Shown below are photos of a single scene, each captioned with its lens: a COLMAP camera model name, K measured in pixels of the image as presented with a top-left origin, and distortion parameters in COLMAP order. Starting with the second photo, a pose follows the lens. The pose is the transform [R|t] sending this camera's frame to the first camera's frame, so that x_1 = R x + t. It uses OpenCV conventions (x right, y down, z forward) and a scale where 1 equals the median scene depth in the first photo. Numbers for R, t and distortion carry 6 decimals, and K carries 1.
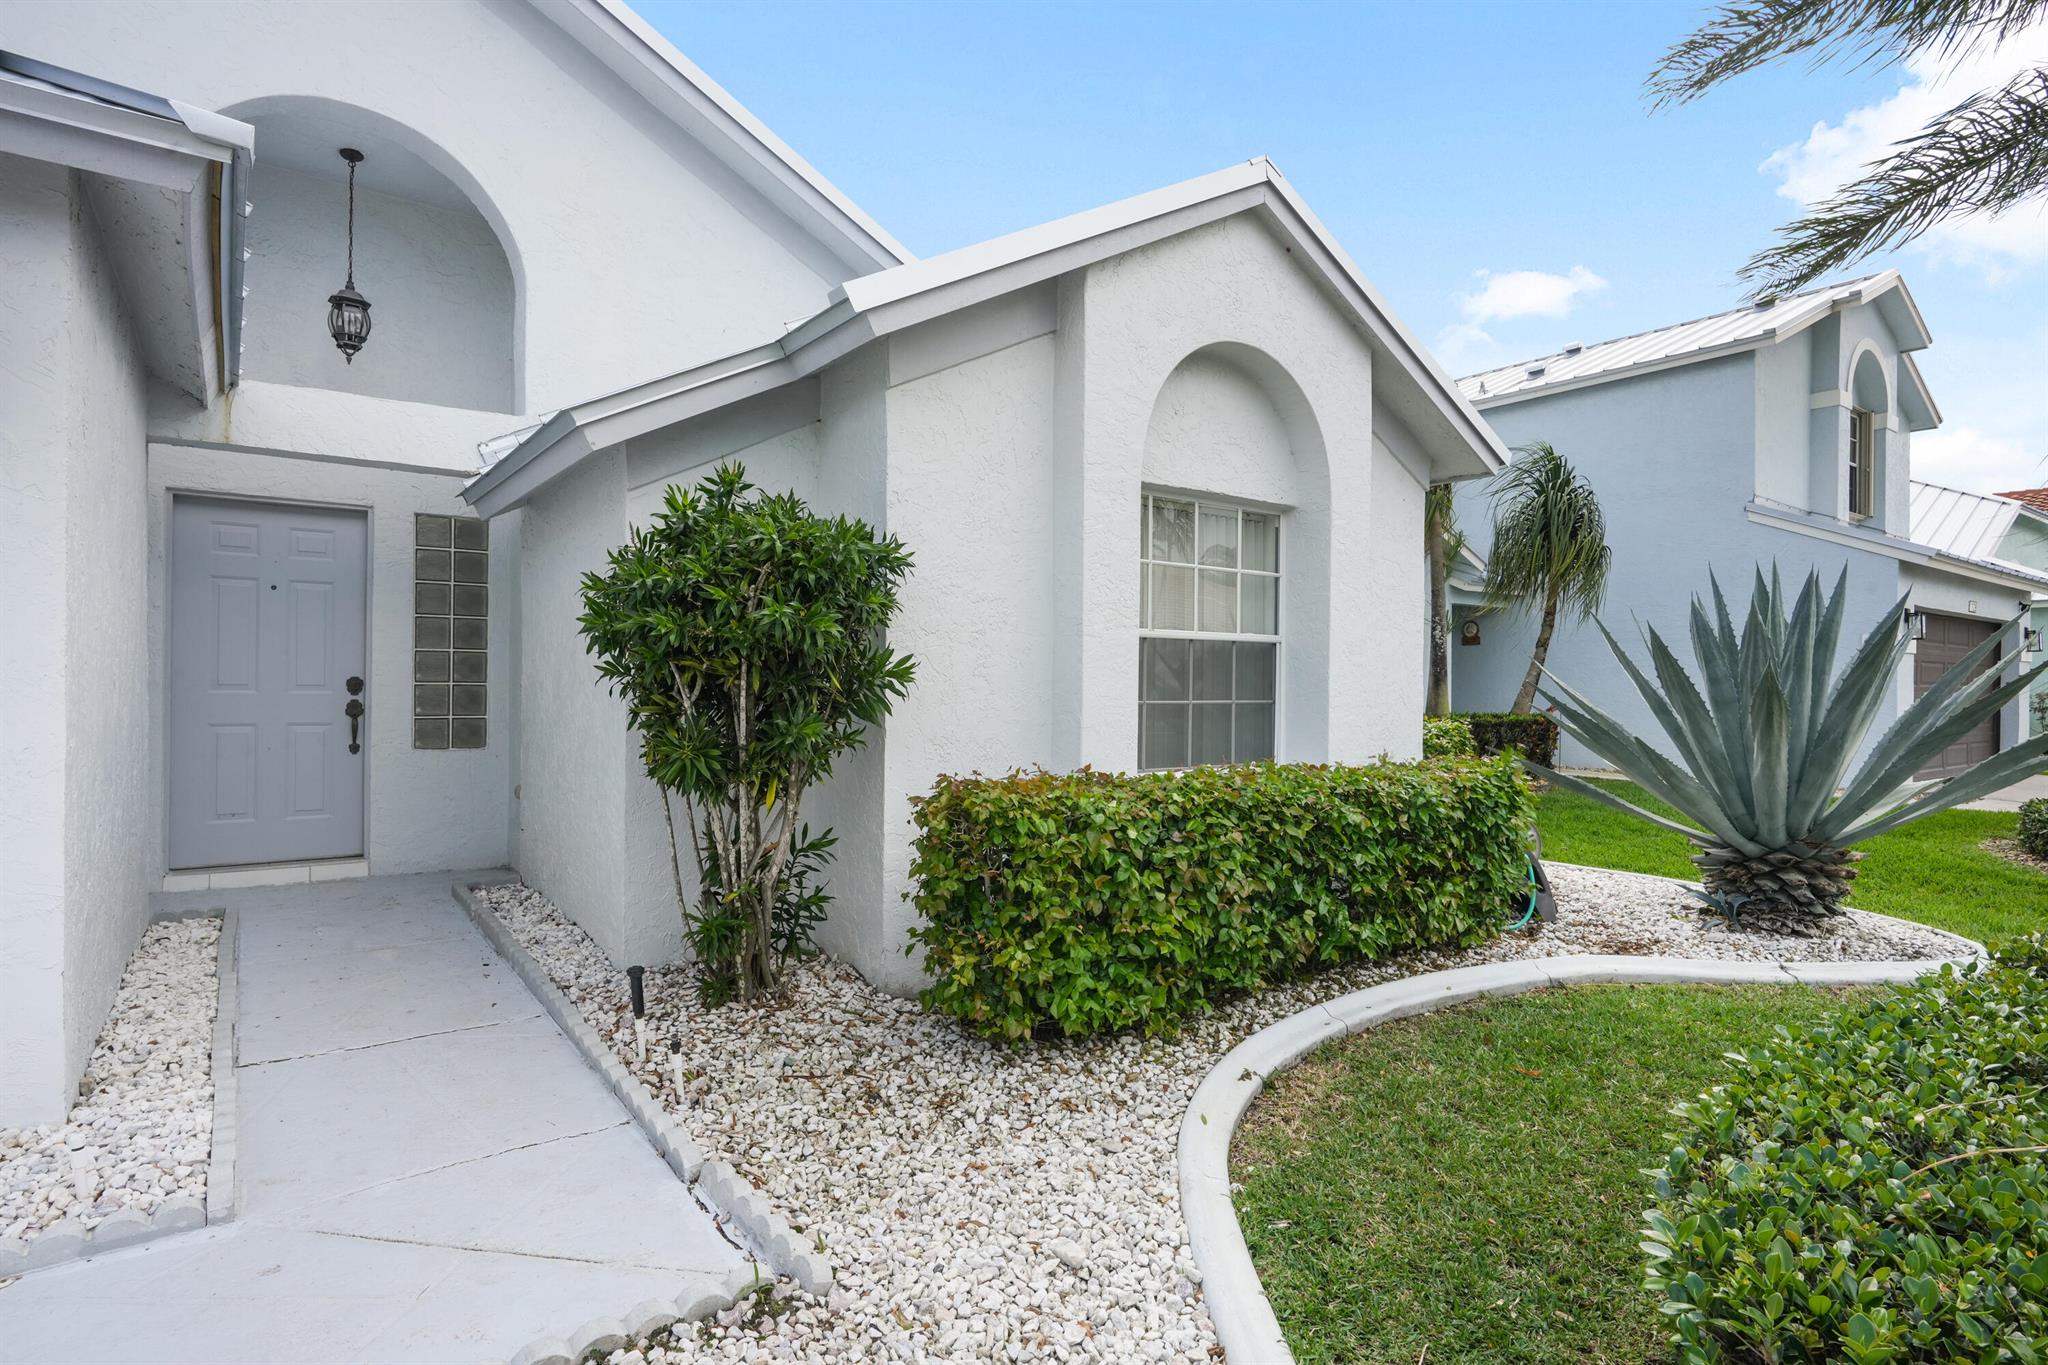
lens RADIAL K [[1070.4, 0, 1015.9], [0, 1070.4, 686.9], [0, 0, 1]] dist [-0.000826, -0.000190]
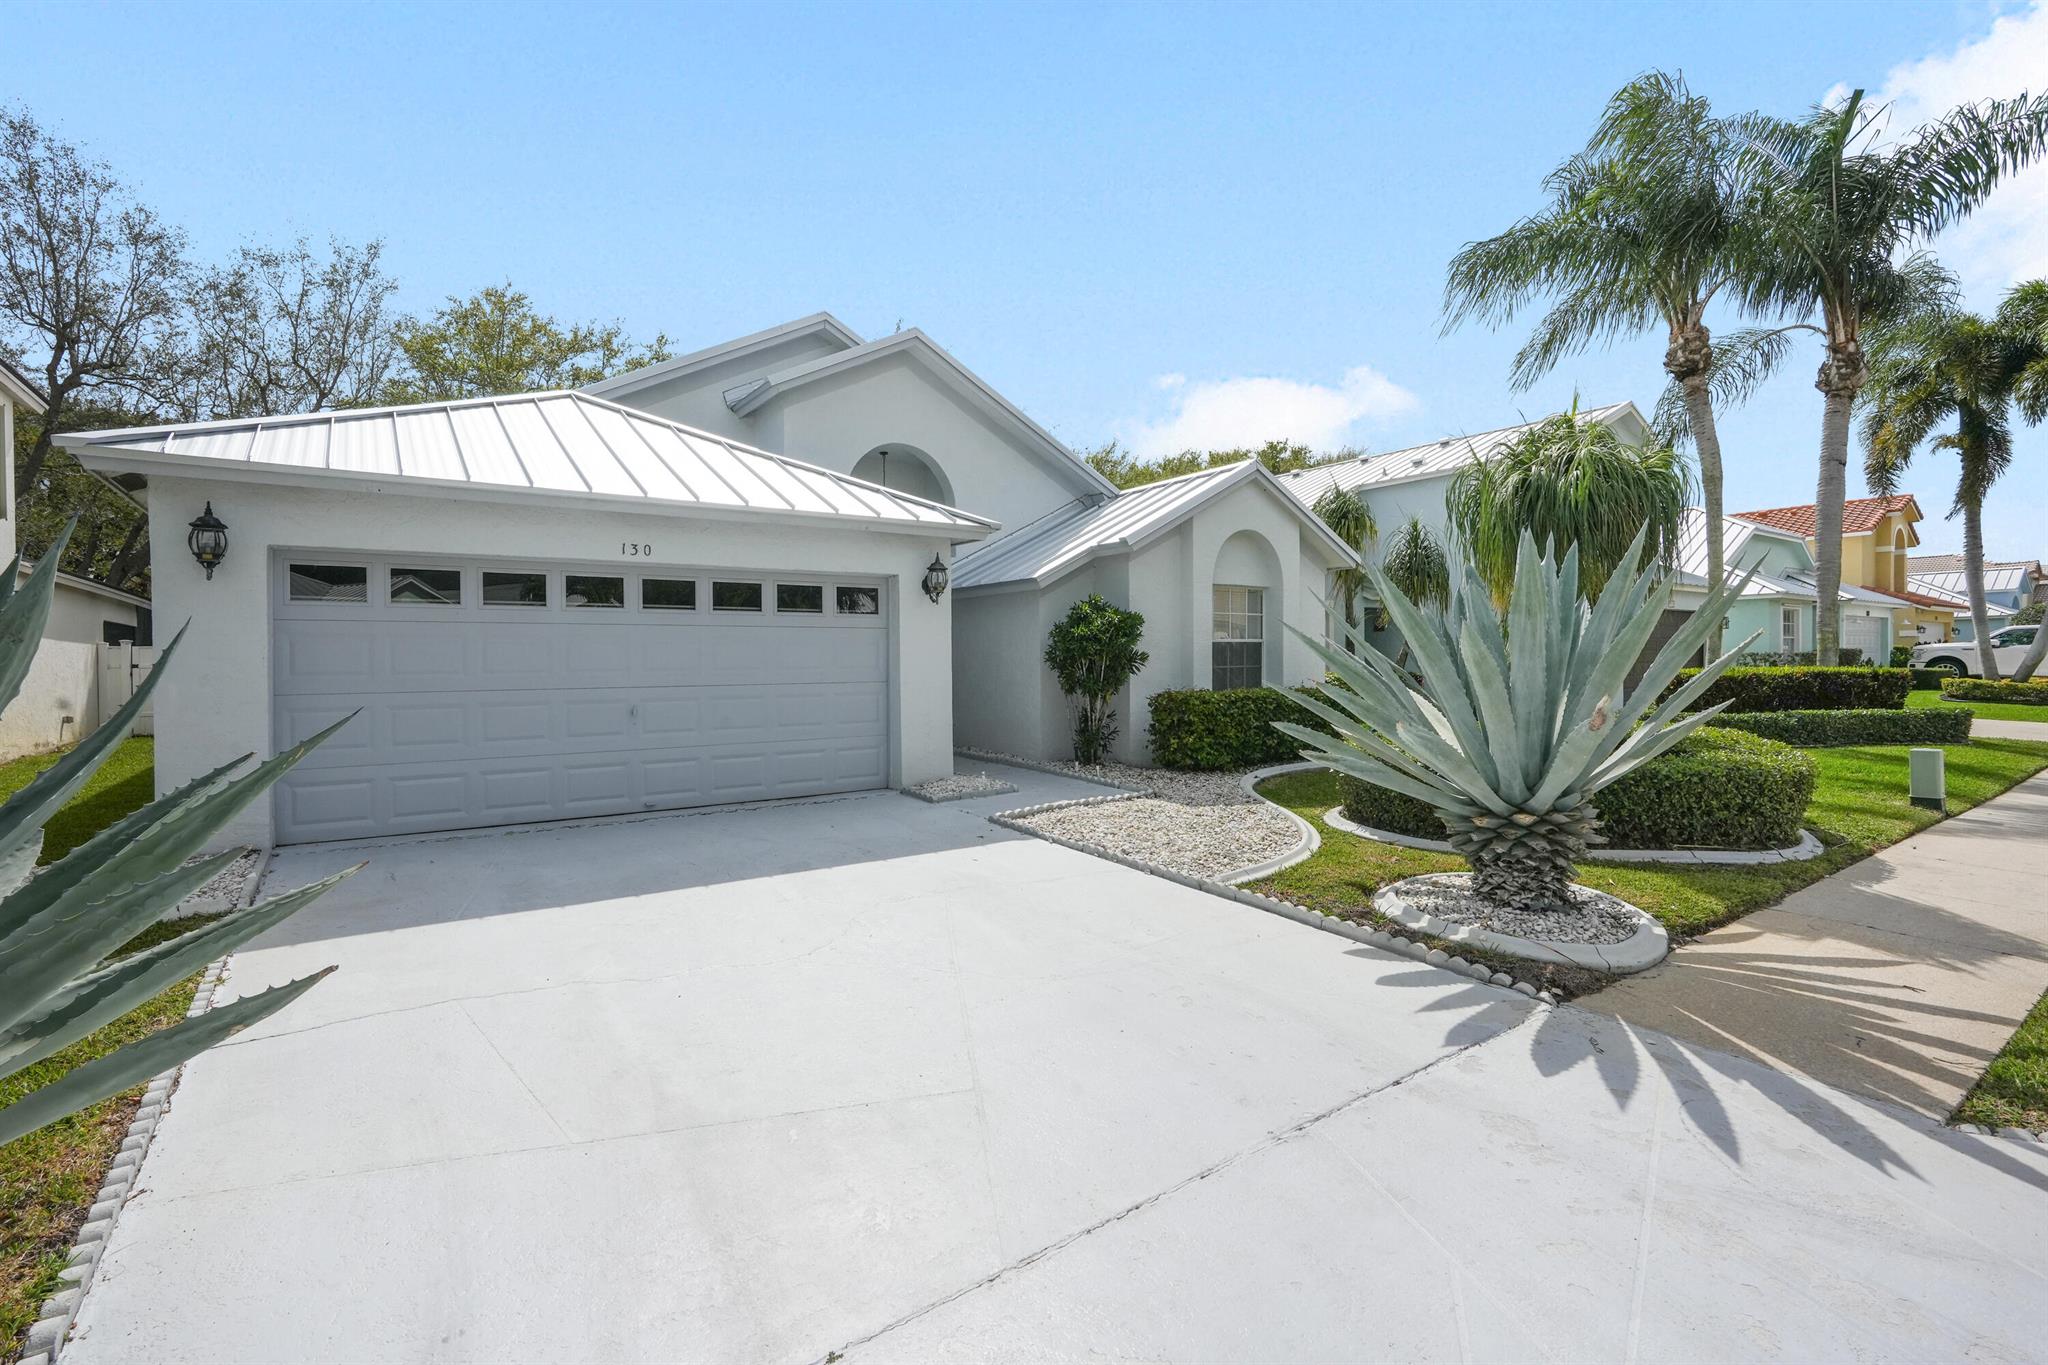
lens RADIAL K [[939.2, 0, 1029.0], [0, 939.2, 663.8], [0, 0, 1]] dist [-0.000302, 0.000094]
pose [[0.999796, -0.019968, 0.003009, -0.360153], [0.019967, 0.999801, 0.000451, -0.004680], [-0.003018, -0.000391, 0.999995, -1.403451]]
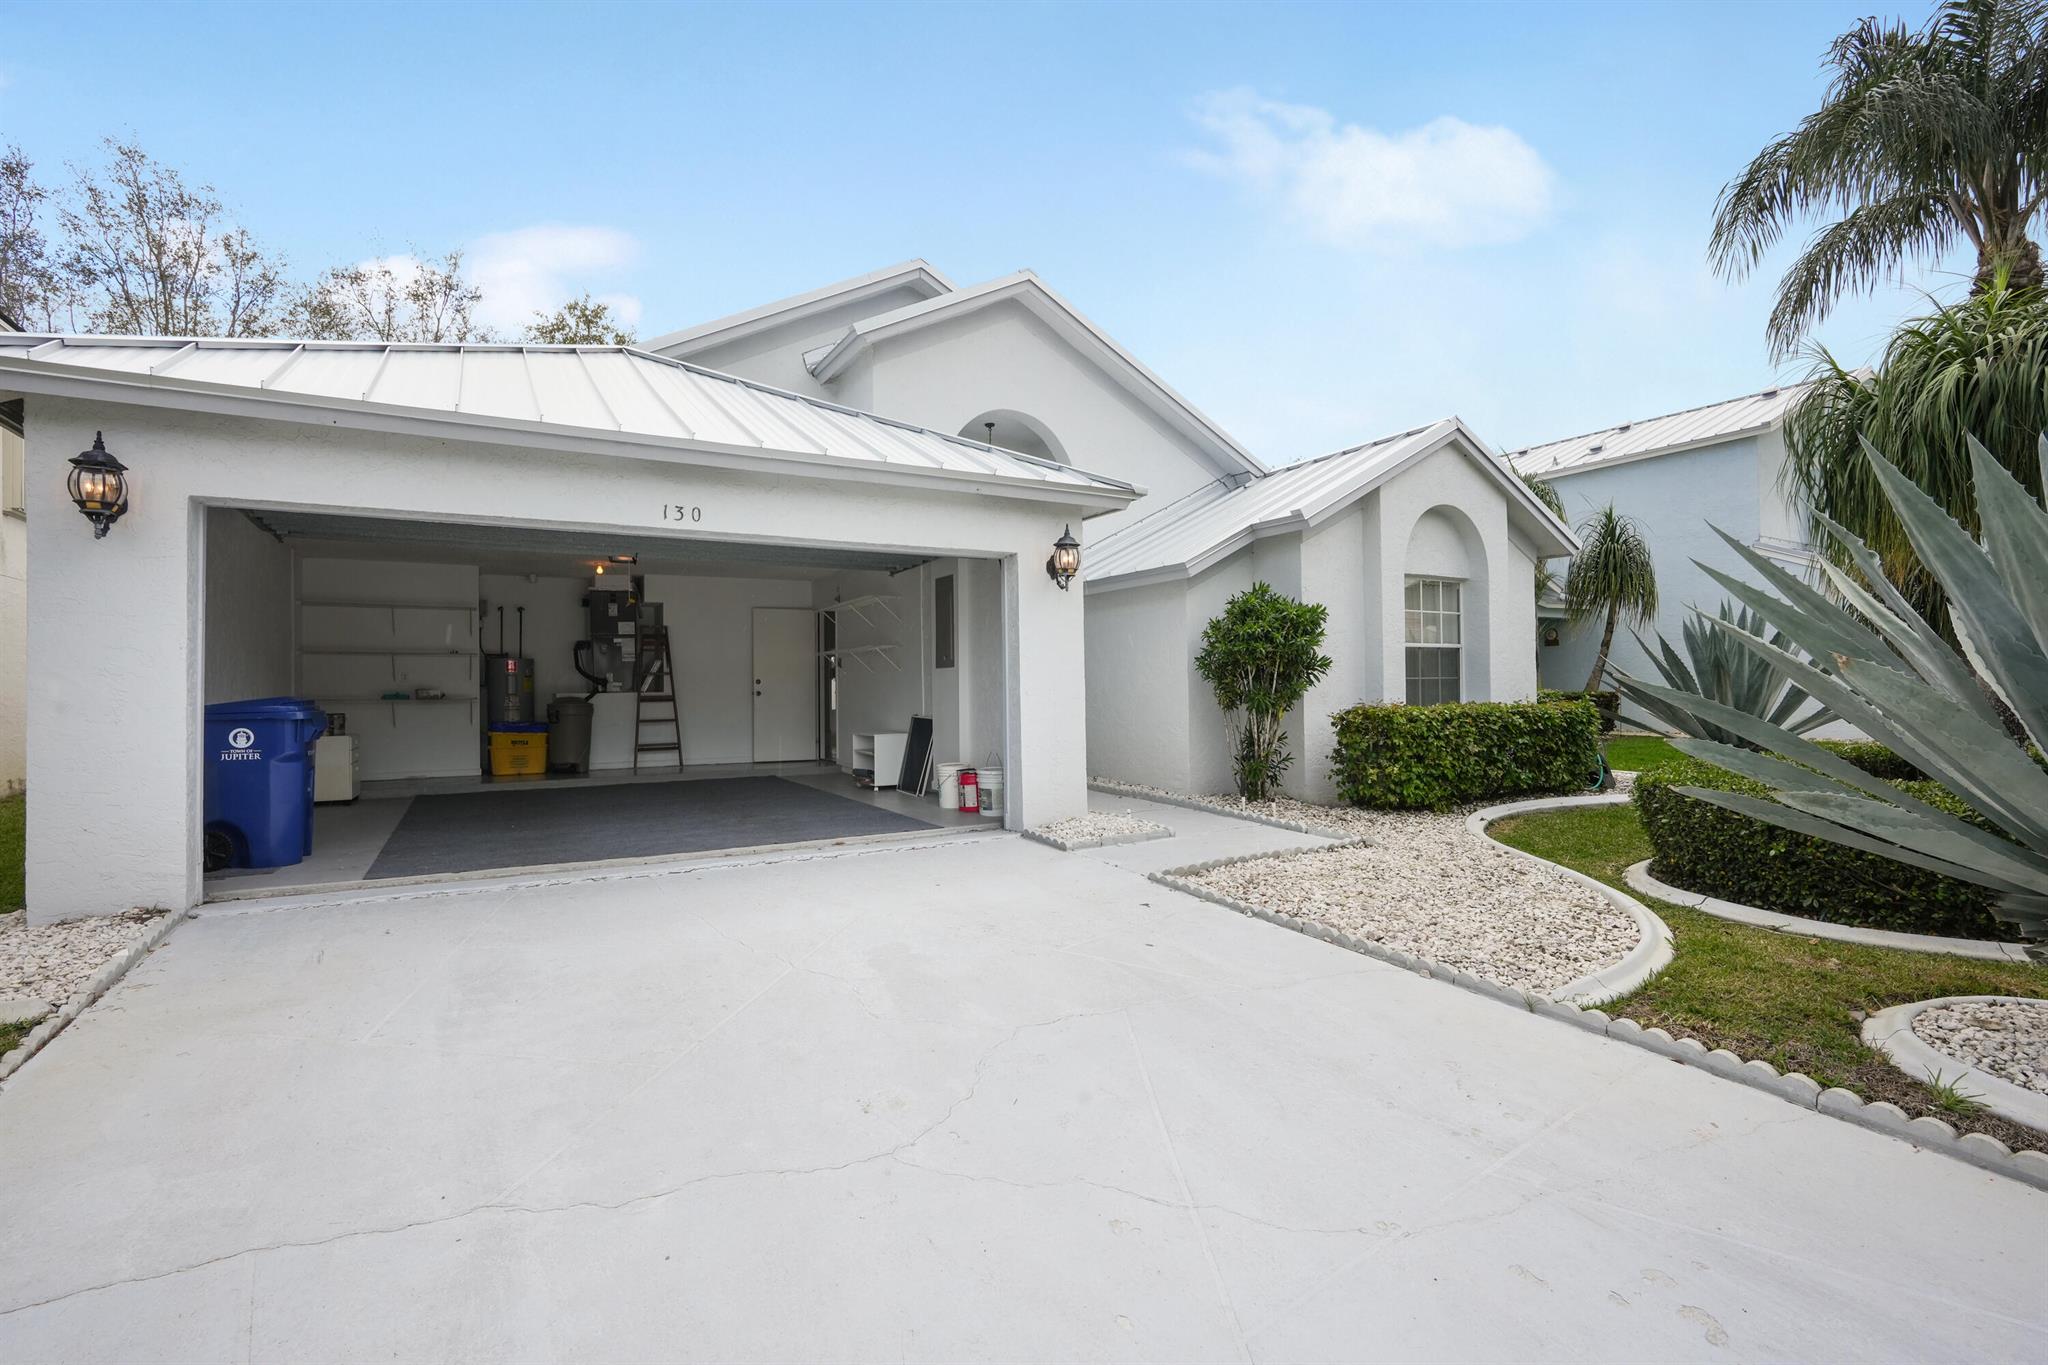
lens RADIAL K [[949.9, 0, 1015.9], [0, 949.9, 682.8], [0, 0, 1]] dist [-0.001074, 0.000616]
pose [[0.994292, -0.023243, -0.104135, -0.465824], [0.022109, 0.999683, -0.012023, 0.030791], [0.104382, 0.009652, 0.994490, -0.984360]]
